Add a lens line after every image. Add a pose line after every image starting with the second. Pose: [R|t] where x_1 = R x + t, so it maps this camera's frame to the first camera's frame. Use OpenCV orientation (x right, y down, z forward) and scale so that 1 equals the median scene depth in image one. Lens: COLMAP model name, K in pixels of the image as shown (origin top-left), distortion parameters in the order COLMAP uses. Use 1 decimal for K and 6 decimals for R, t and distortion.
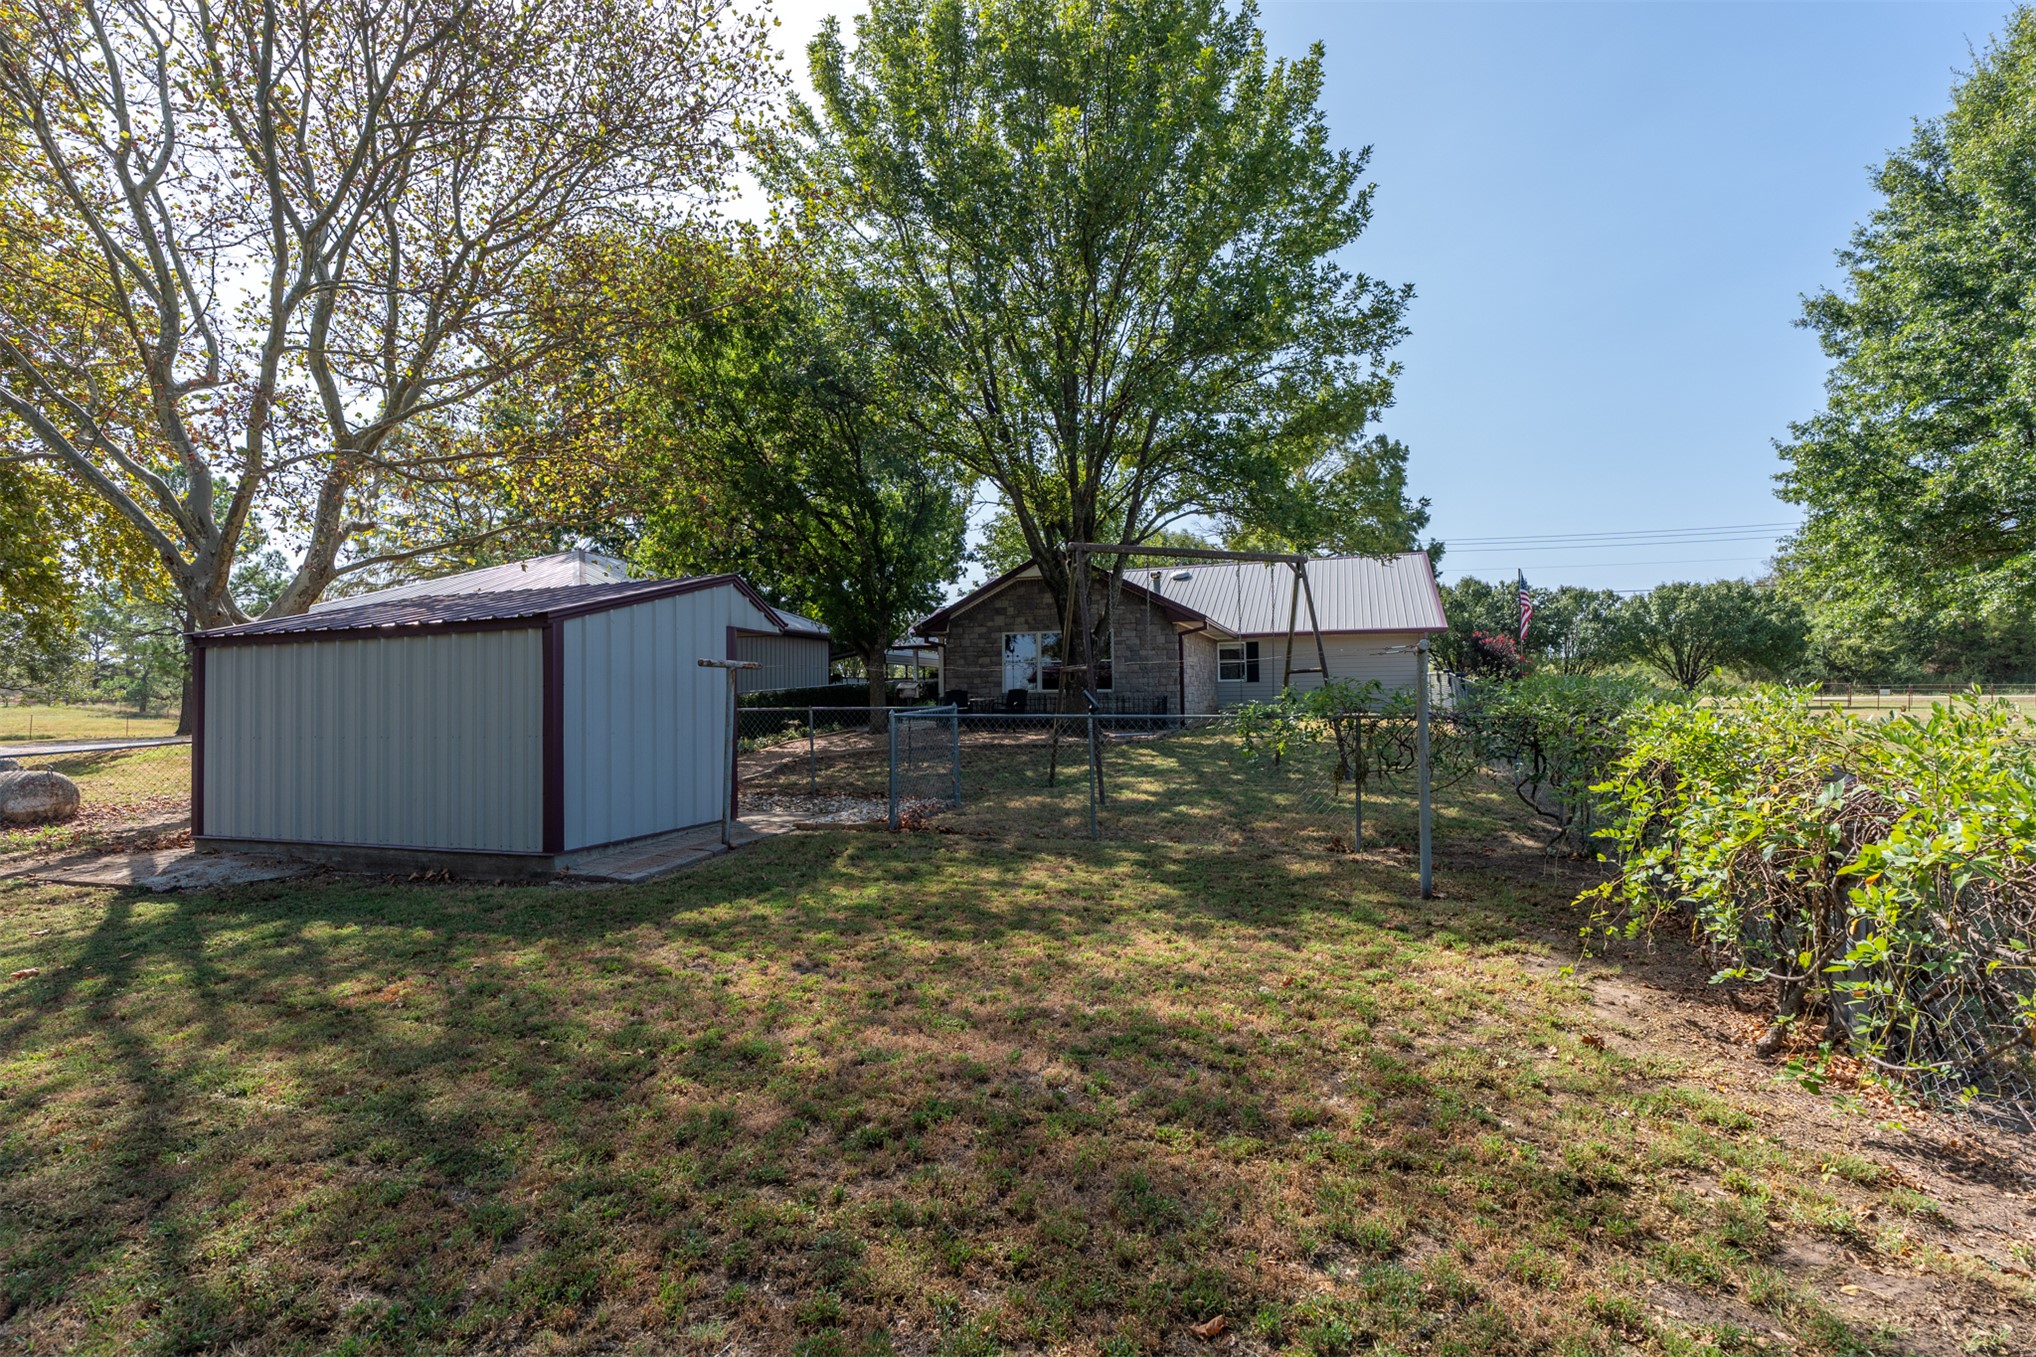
lens RADIAL K [[919.0, 0, 1024.4], [0, 919.0, 679.3], [0, 0, 1]] dist [-0.001704, 0.001106]
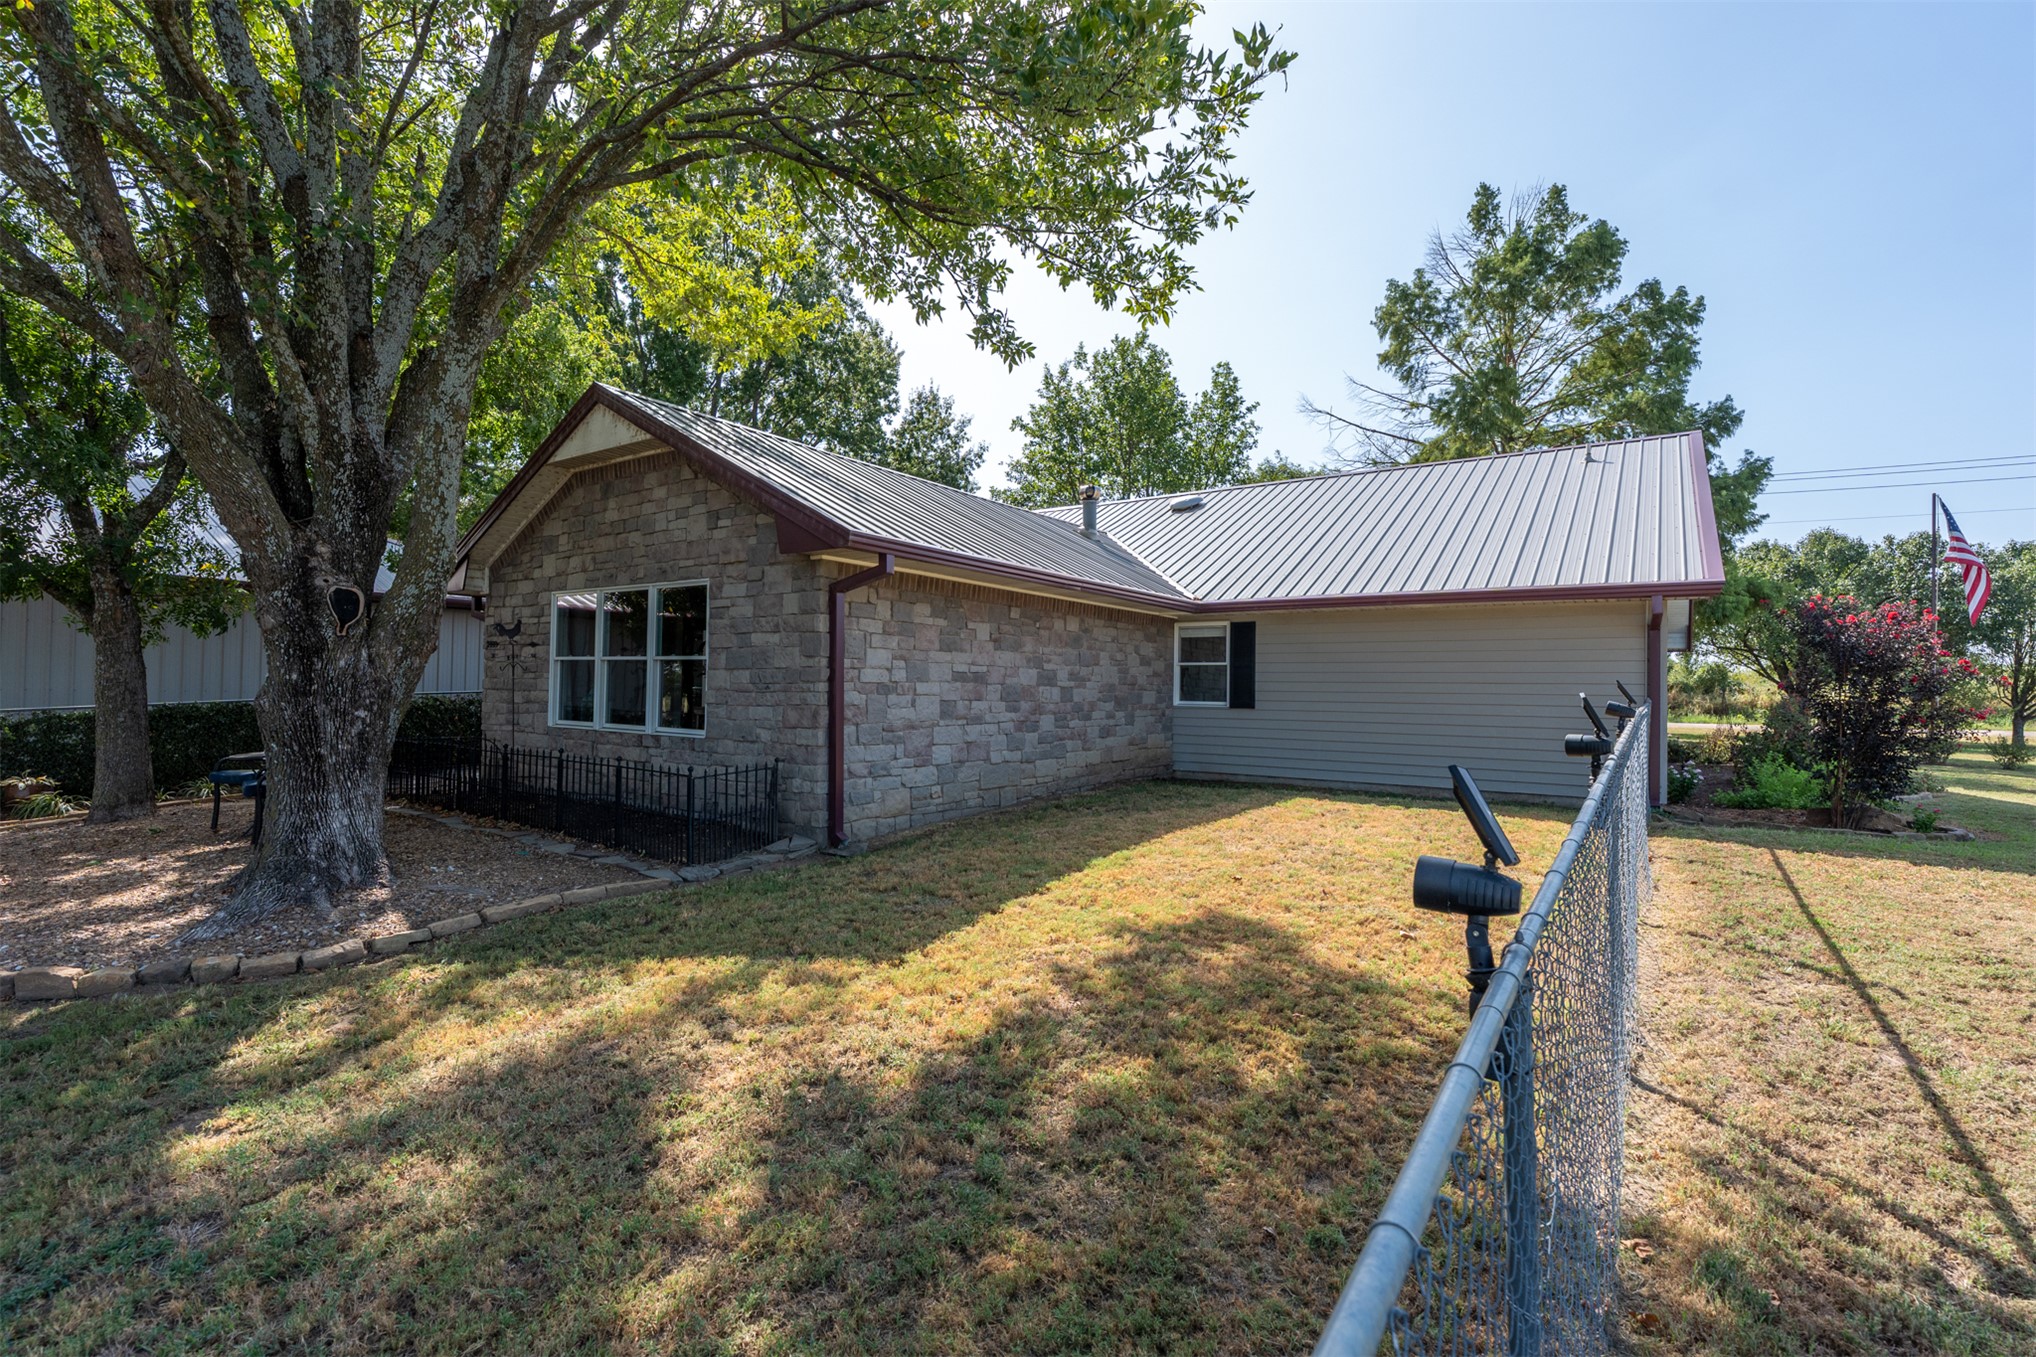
lens RADIAL K [[919.0, 0, 1005.9], [0, 919.0, 669.2], [0, 0, 1]] dist [-0.001704, 0.001106]
pose [[0.961430, 0.022037, -0.274165, 0.157255], [-0.021688, 0.999756, 0.004306, -0.010039], [0.274193, 0.001806, 0.961673, 0.317830]]
